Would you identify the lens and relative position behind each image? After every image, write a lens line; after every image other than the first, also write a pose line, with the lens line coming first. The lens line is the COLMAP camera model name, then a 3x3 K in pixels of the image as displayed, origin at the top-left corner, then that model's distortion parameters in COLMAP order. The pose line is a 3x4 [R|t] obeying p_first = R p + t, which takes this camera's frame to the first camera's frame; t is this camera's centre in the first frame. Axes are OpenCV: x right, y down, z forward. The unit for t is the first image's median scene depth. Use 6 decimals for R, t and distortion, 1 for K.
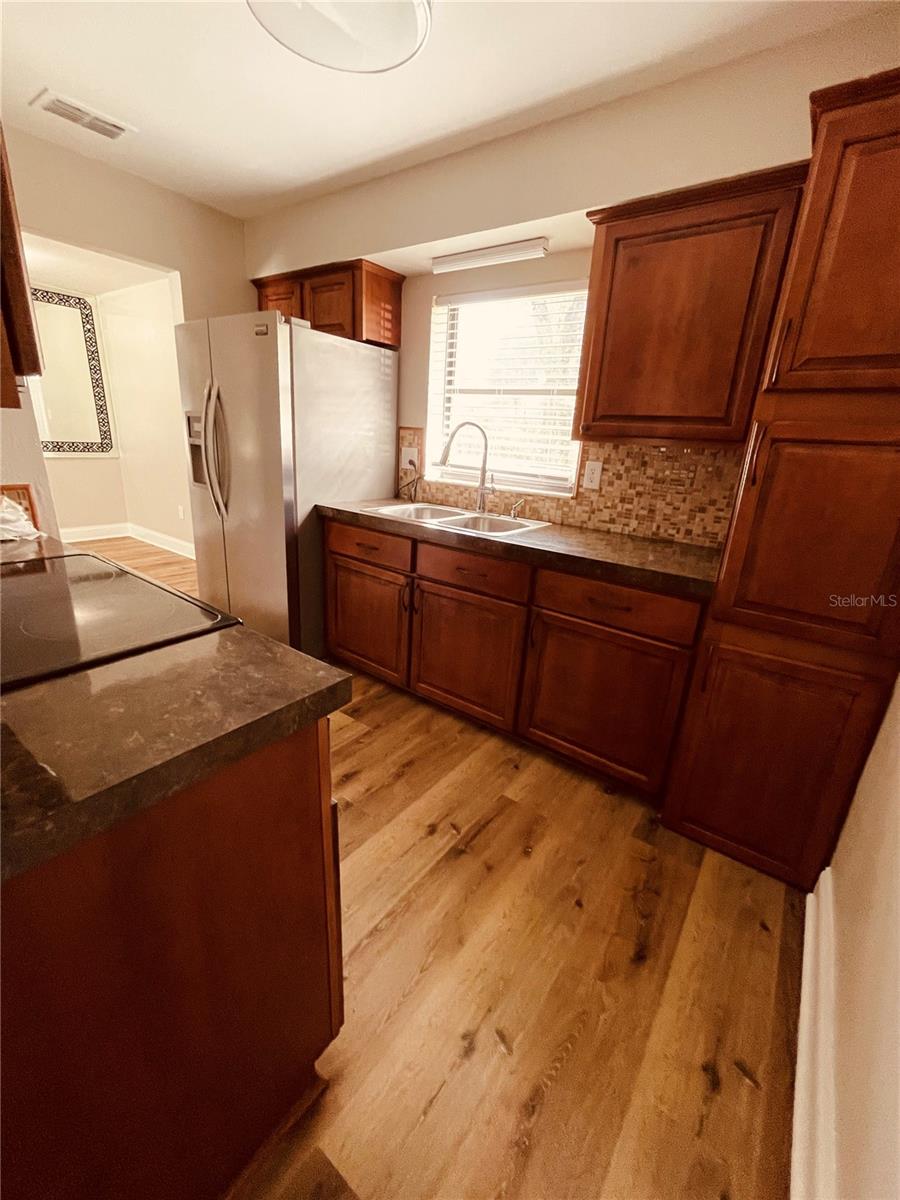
lens RADIAL K [[493.1, 0, 454.7], [0, 493.1, 596.8], [0, 0, 1]] dist [-0.001443, -0.000084]
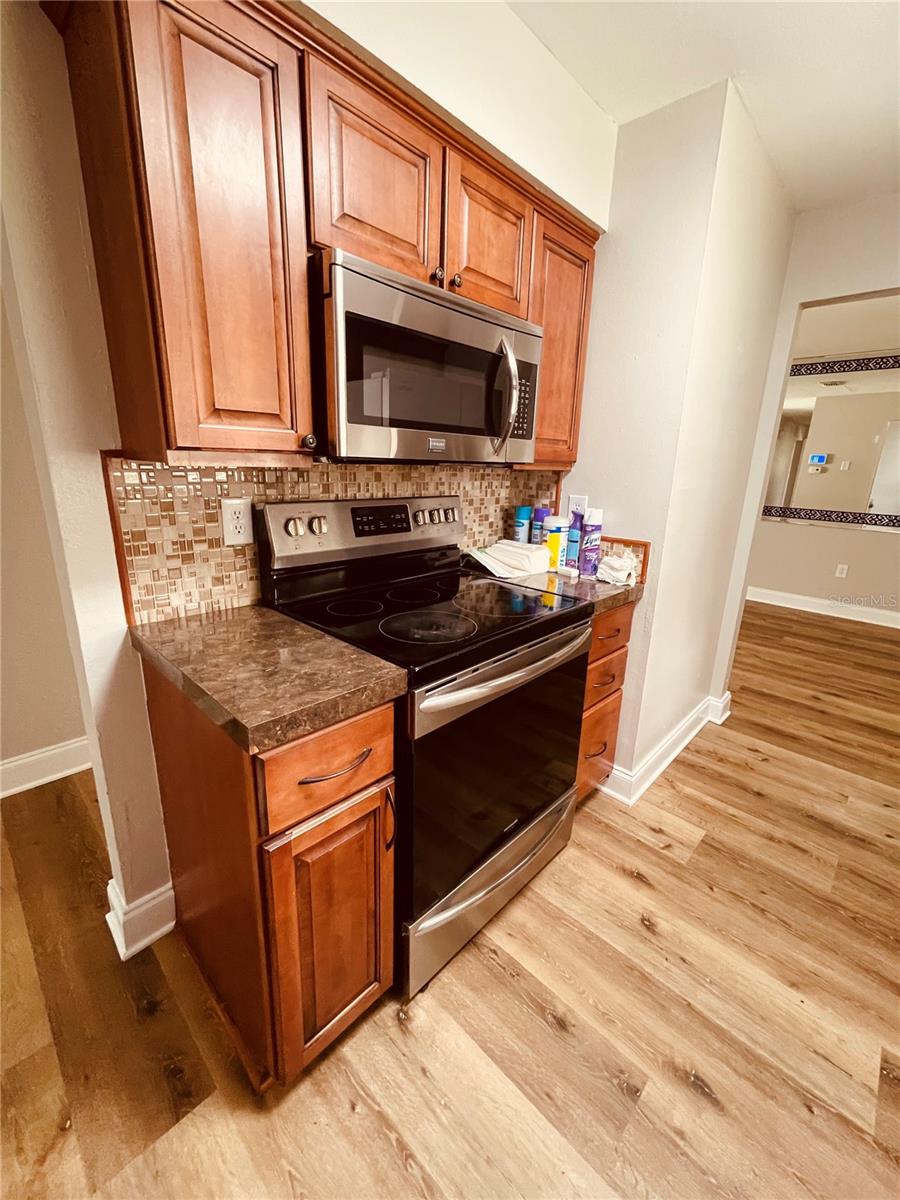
lens RADIAL K [[487.9, 0, 455.1], [0, 487.9, 595.9], [0, 0, 1]] dist [-0.001251, 0.000751]
pose [[-0.125772, 0.199935, -0.971703, 0.221361], [-0.349535, 0.907741, 0.232016, -0.157650], [0.928443, 0.368825, -0.044284, 0.488724]]
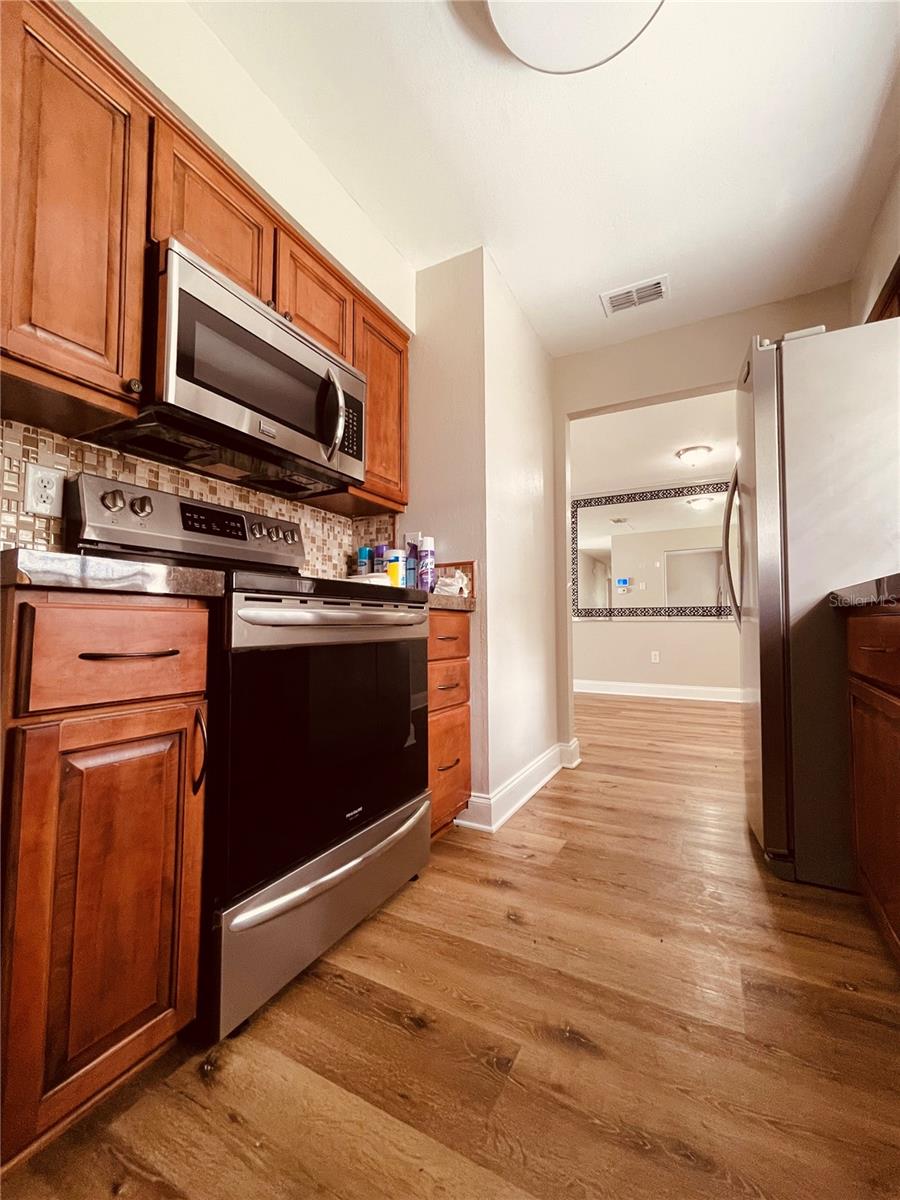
lens RADIAL K [[488.8, 0, 454.6], [0, 488.8, 595.2], [0, 0, 1]] dist [-0.001608, 0.000824]
pose [[0.141880, -0.117870, -0.982841, 0.264797], [-0.299510, 0.941234, -0.156116, 0.051182], [0.943485, 0.316521, 0.098239, 0.612350]]
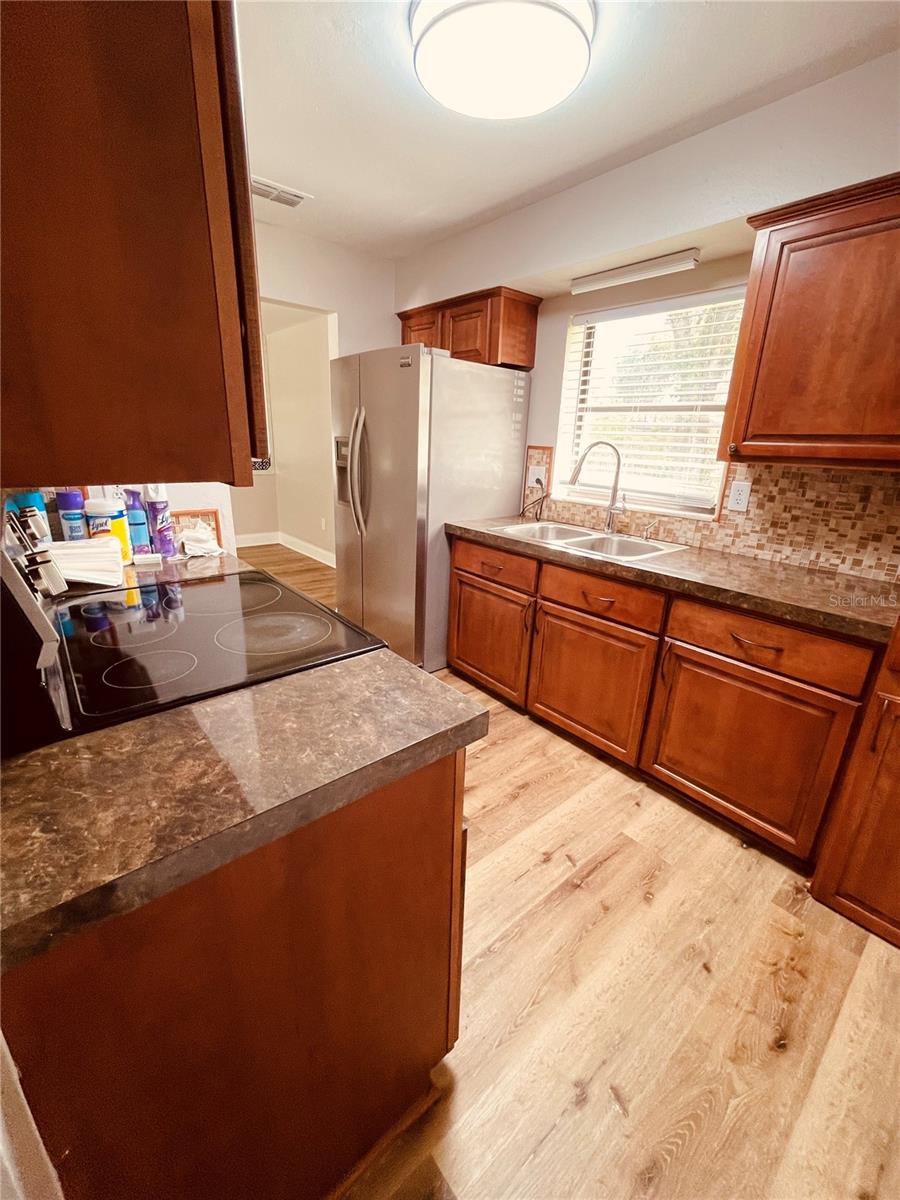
lens RADIAL K [[493.1, 0, 454.7], [0, 493.1, 596.8], [0, 0, 1]] dist [-0.001443, -0.000084]
pose [[0.972844, 0.048346, -0.226356, -0.021263], [-0.052210, 0.998574, -0.011110, -0.023666], [0.225496, 0.022627, 0.973981, -0.013184]]
